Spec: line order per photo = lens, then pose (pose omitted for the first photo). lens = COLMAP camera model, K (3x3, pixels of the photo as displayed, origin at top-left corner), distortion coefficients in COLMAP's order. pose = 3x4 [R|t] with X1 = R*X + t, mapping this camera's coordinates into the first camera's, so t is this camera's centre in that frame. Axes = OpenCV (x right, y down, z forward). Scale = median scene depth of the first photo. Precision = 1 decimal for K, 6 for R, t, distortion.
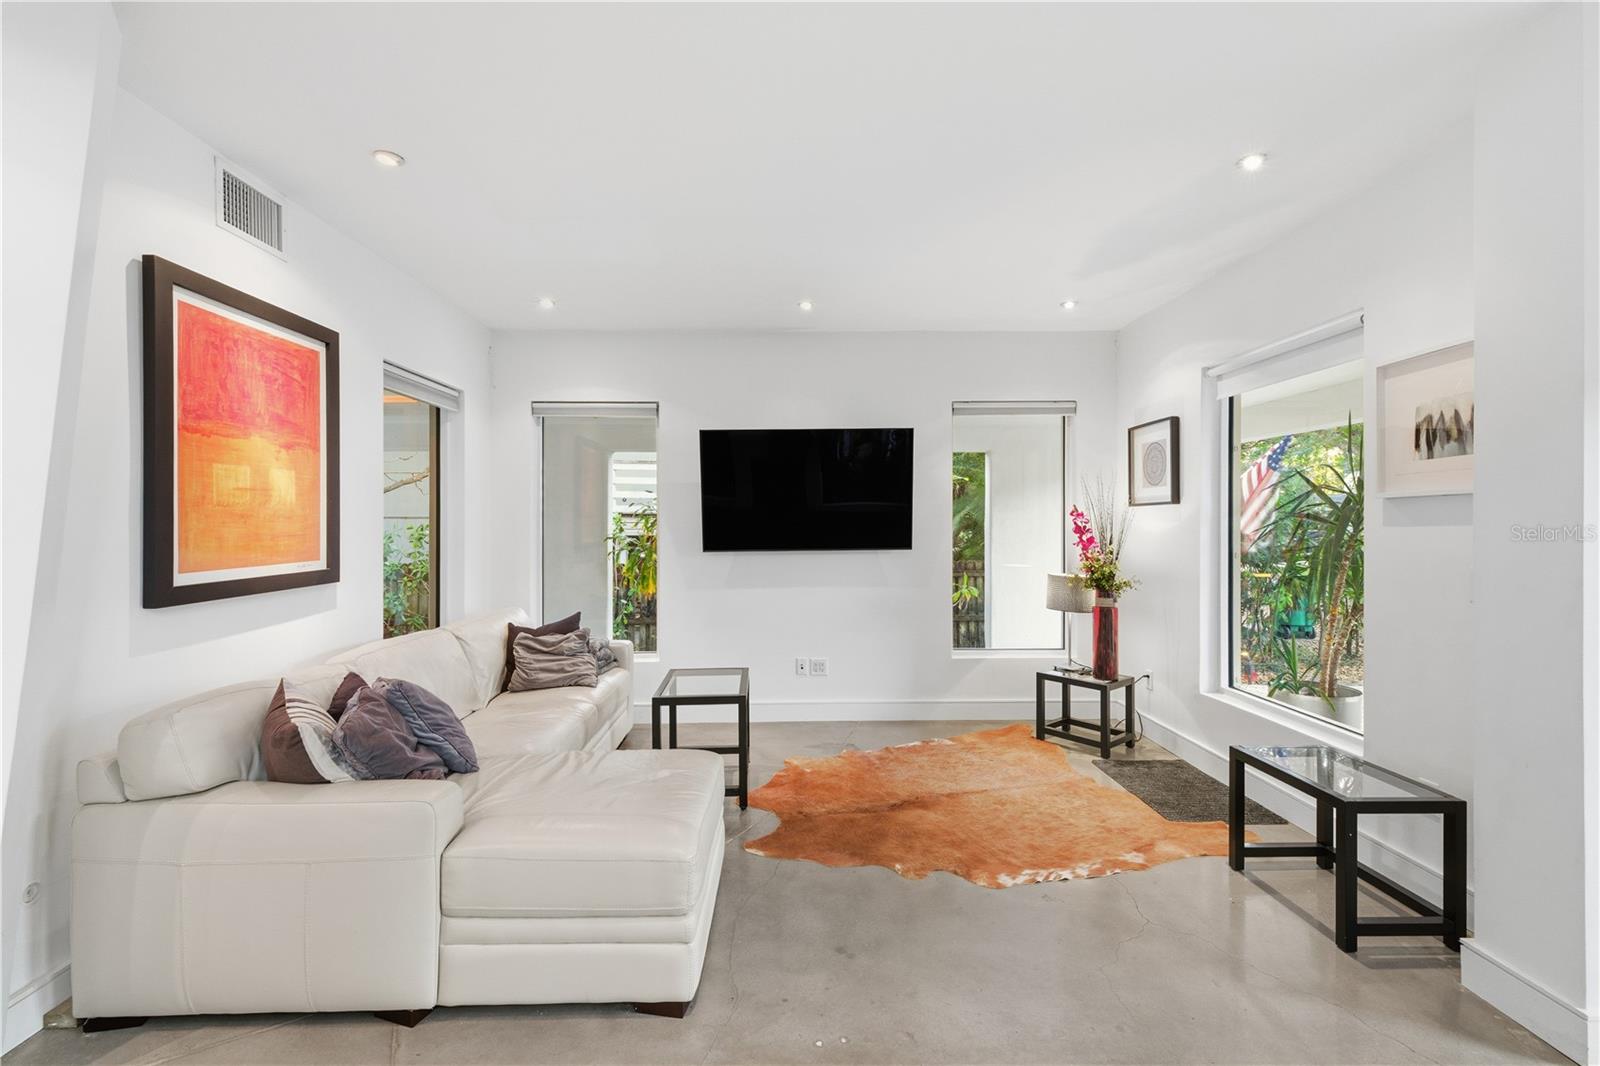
lens RADIAL K [[686.0, 0, 788.5], [0, 686.0, 521.9], [0, 0, 1]] dist [0.009013, 0.000201]
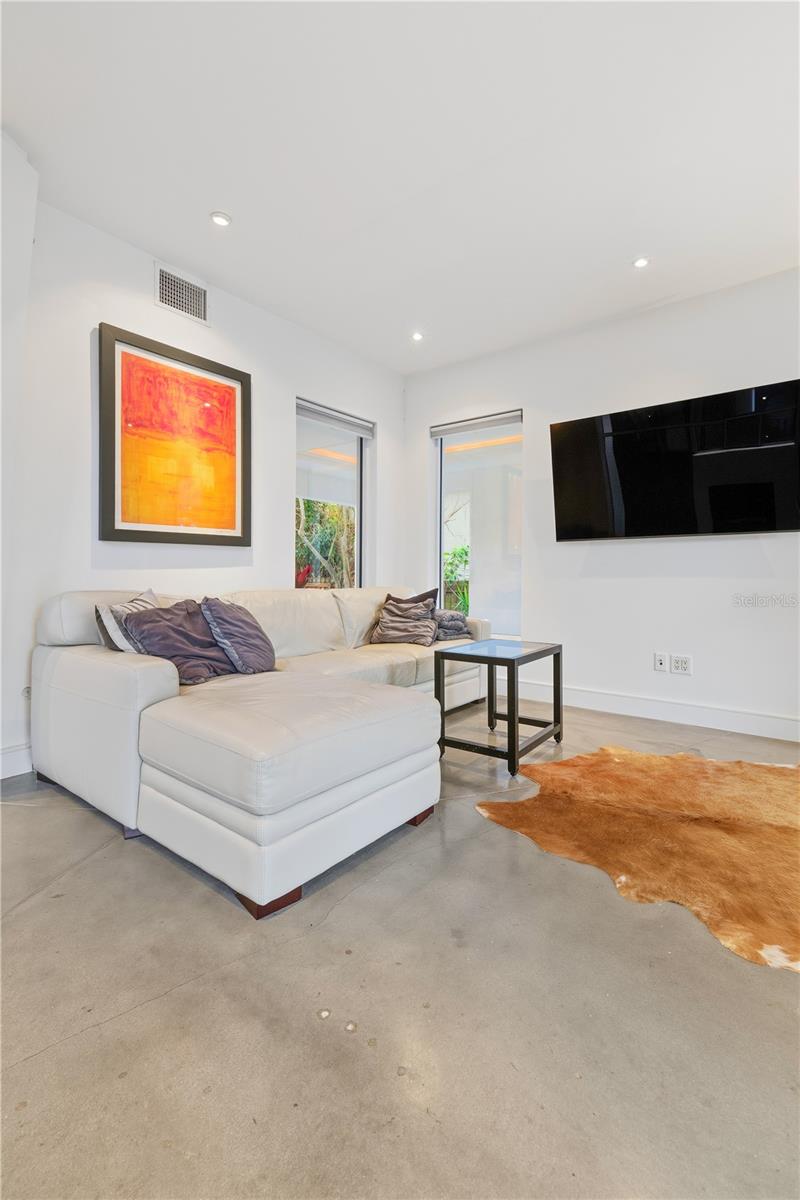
lens RADIAL K [[528.9, 0, 408.3], [0, 528.9, 569.7], [0, 0, 1]] dist [0.008794, 0.000075]
pose [[0.786564, 0.004578, -0.617492, 0.296208], [-0.007575, 0.999969, -0.002236, 0.135401], [0.617462, 0.006436, 0.786574, 0.328373]]
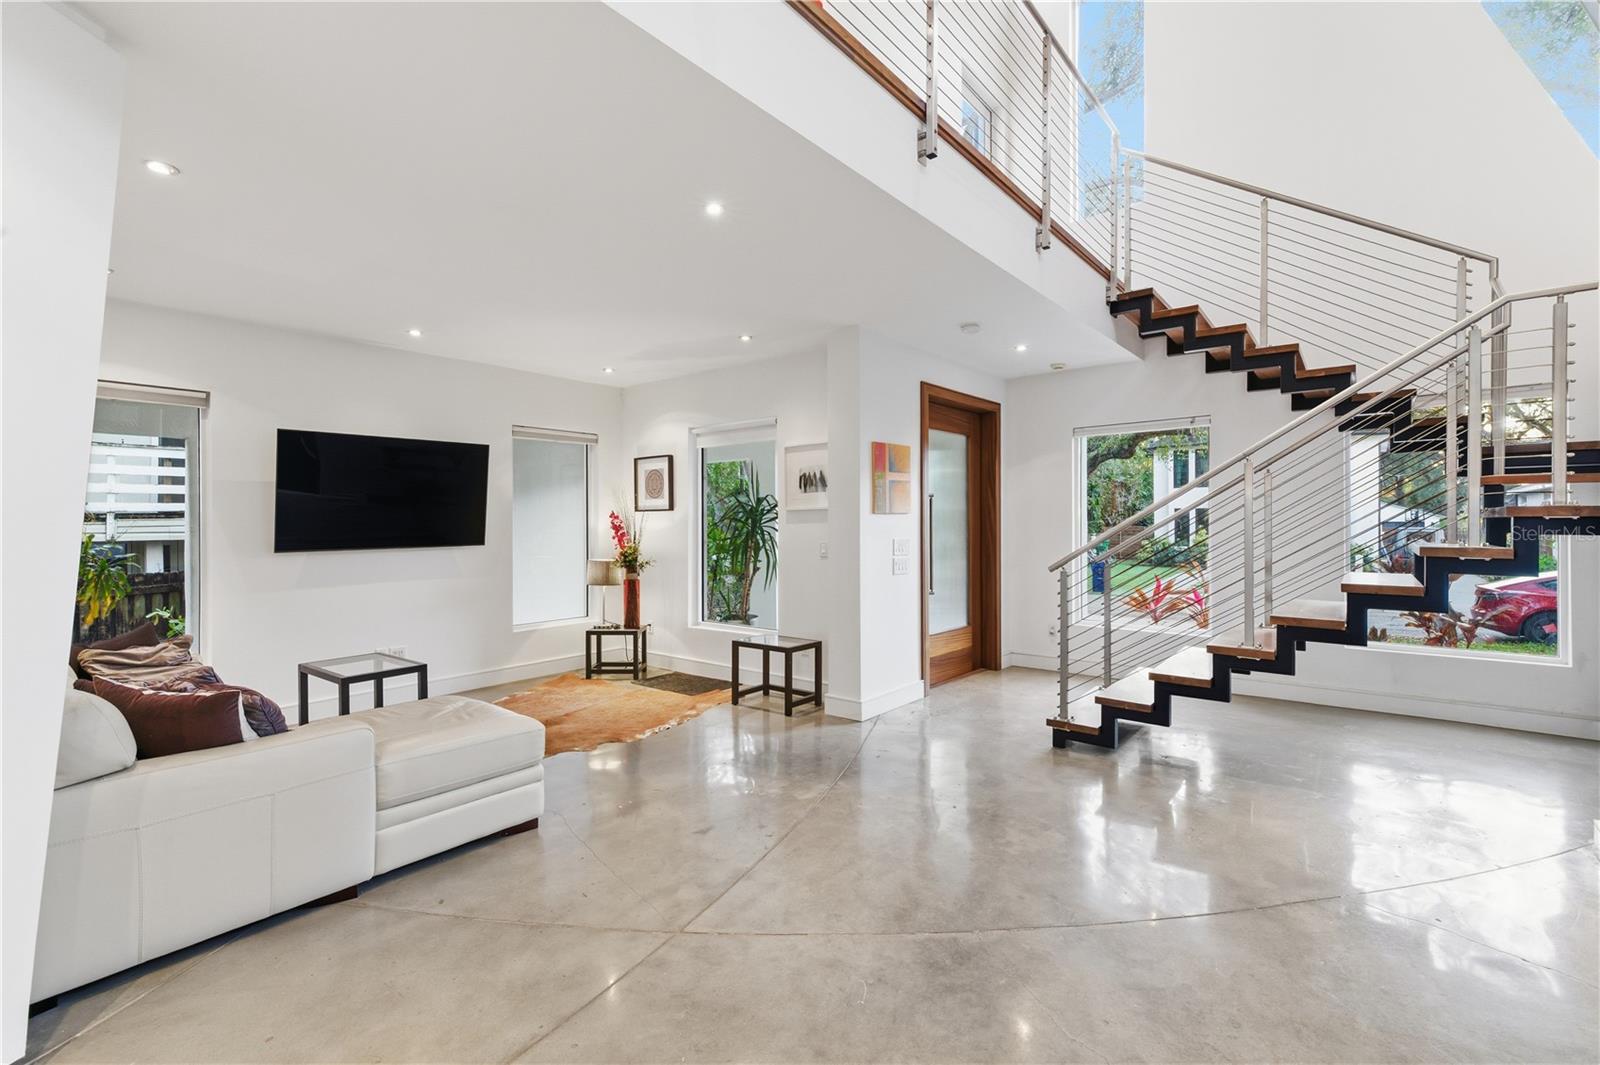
lens RADIAL K [[686.0, 0, 788.5], [0, 686.0, 521.4], [0, 0, 1]] dist [0.009013, 0.000201]
pose [[0.652670, 0.001573, 0.757640, -0.596361], [0.000877, 0.999996, -0.002831, 0.004010], [-0.757642, 0.002512, 0.652666, -0.299195]]
